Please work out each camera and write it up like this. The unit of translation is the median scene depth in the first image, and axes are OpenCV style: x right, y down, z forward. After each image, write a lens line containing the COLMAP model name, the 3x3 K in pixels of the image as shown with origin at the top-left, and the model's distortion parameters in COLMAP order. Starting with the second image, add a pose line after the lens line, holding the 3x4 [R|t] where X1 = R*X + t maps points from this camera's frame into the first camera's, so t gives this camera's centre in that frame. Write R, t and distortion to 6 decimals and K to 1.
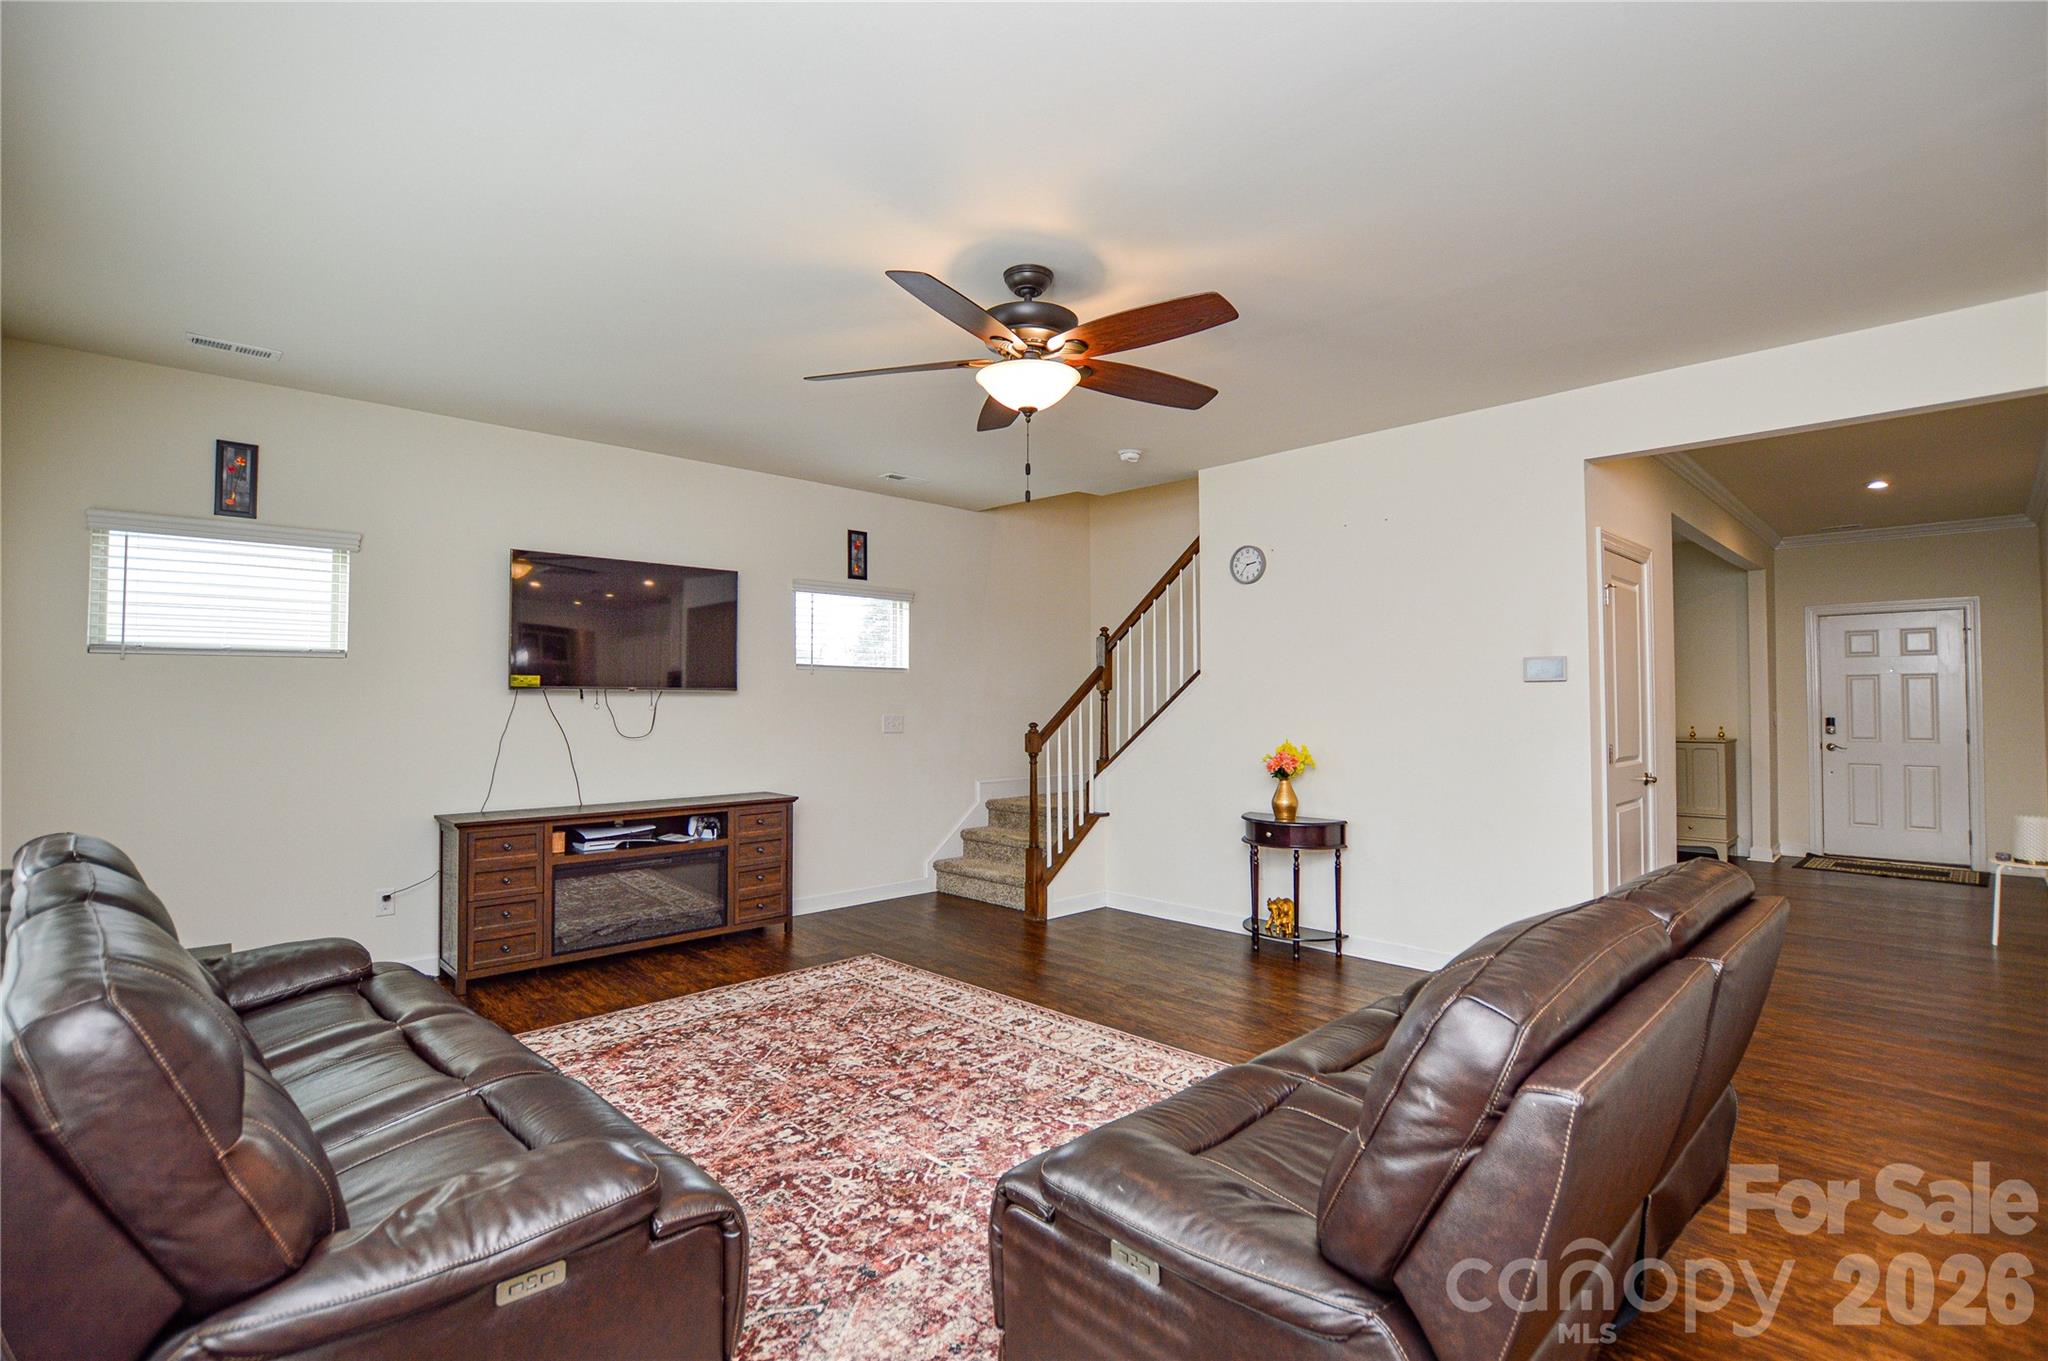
lens RADIAL K [[929.9, 0, 1036.7], [0, 929.9, 677.8], [0, 0, 1]] dist [-0.035681, 0.004667]
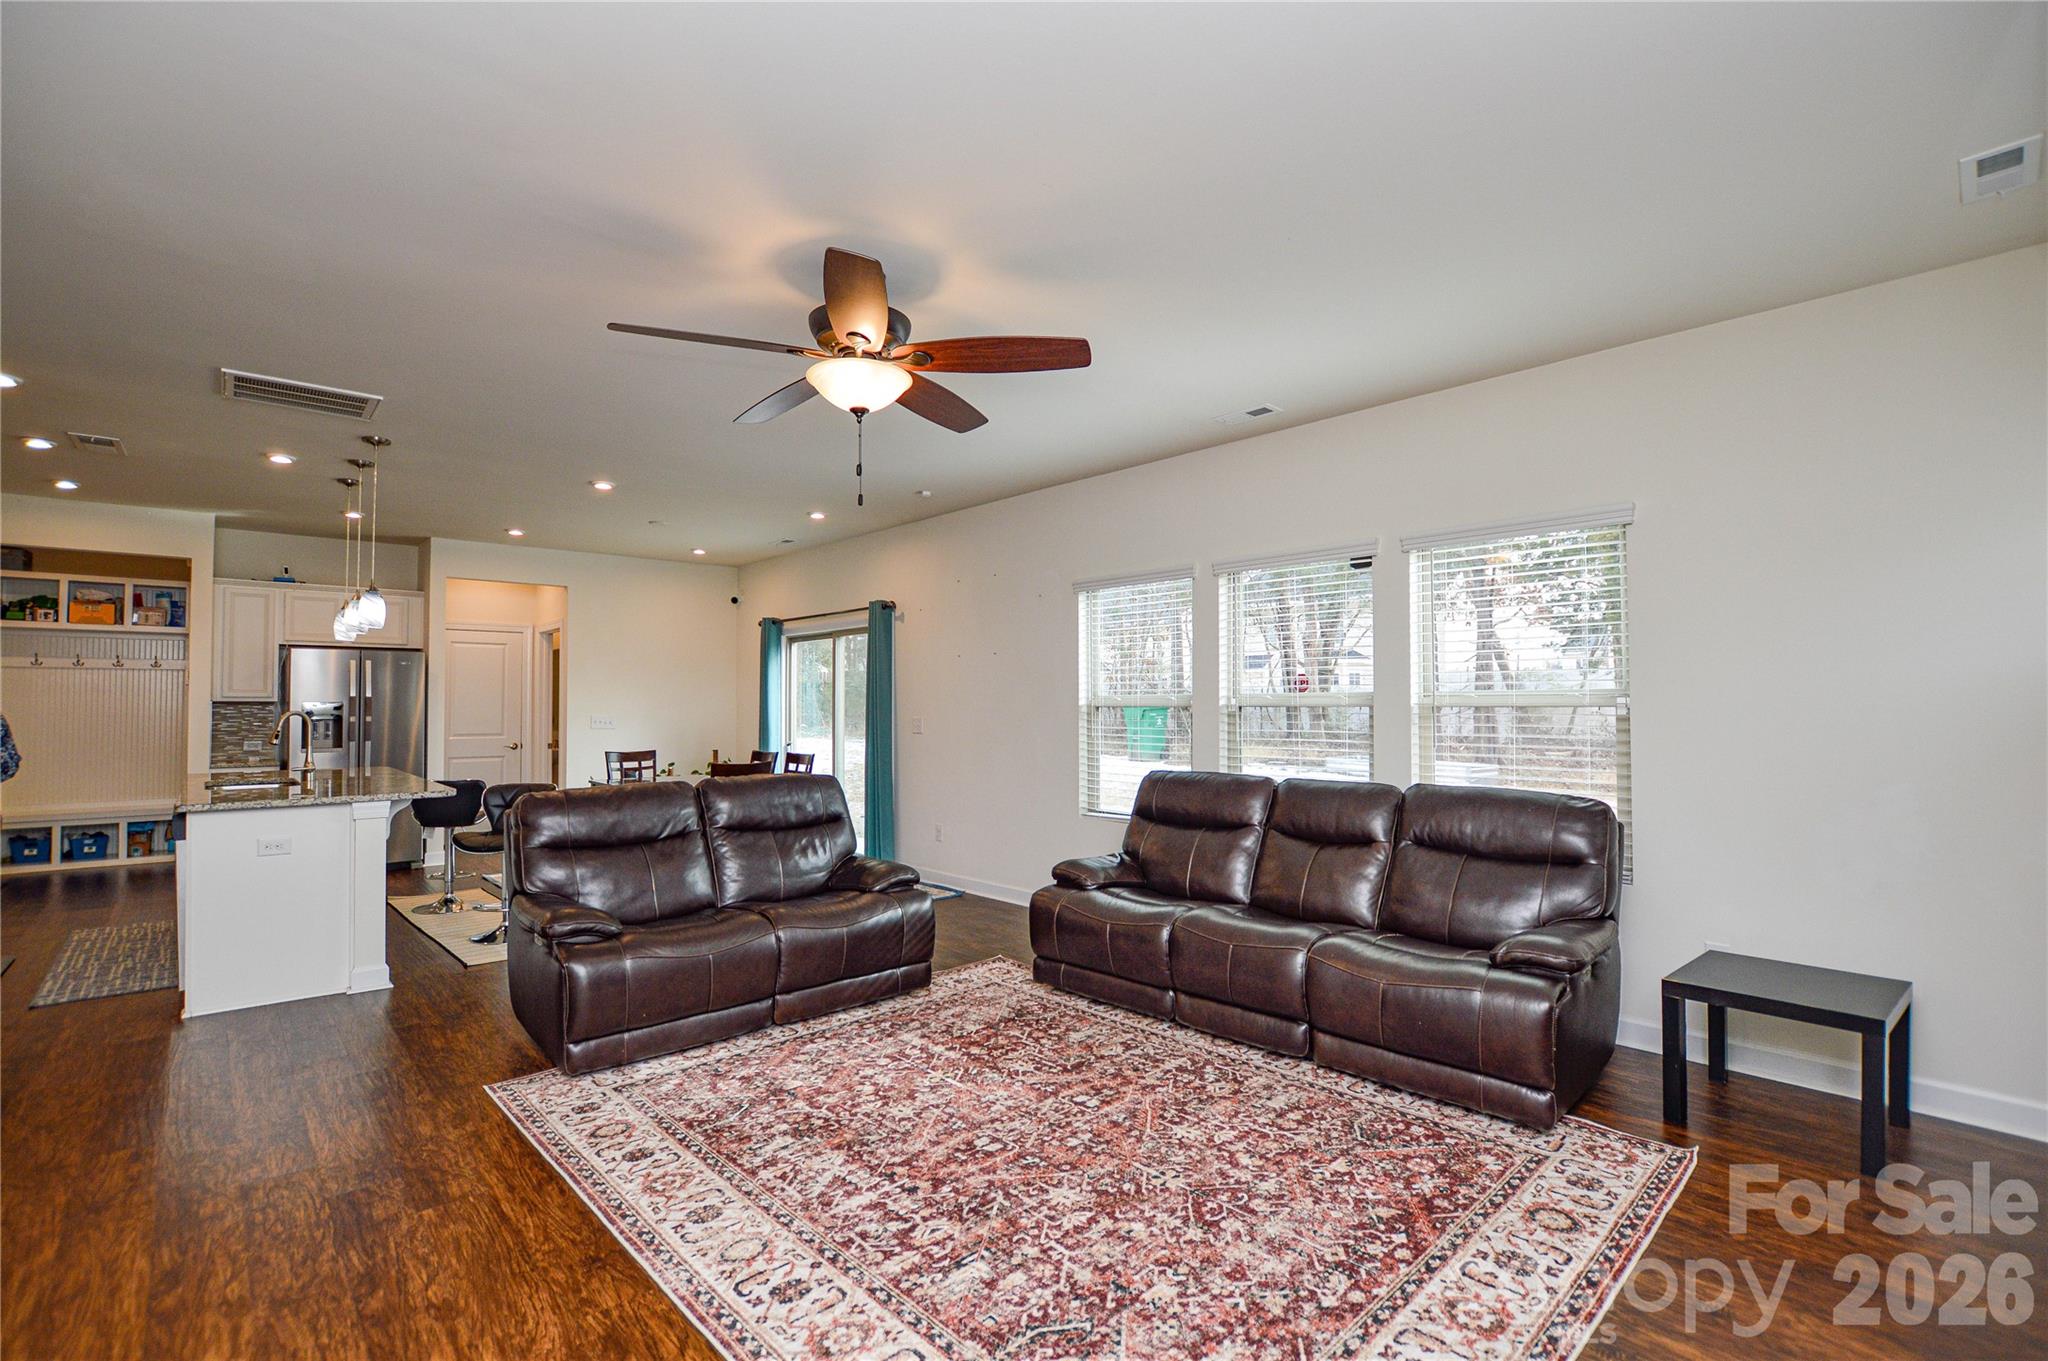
lens RADIAL K [[929.9, 0, 1025.6], [0, 929.9, 683.3], [0, 0, 1]] dist [-0.035681, 0.004667]
pose [[-0.998913, 0.005242, 0.046318, -0.195649], [0.002754, 0.998558, -0.053612, 0.047865], [-0.046532, -0.053426, -0.997487, 1.662415]]
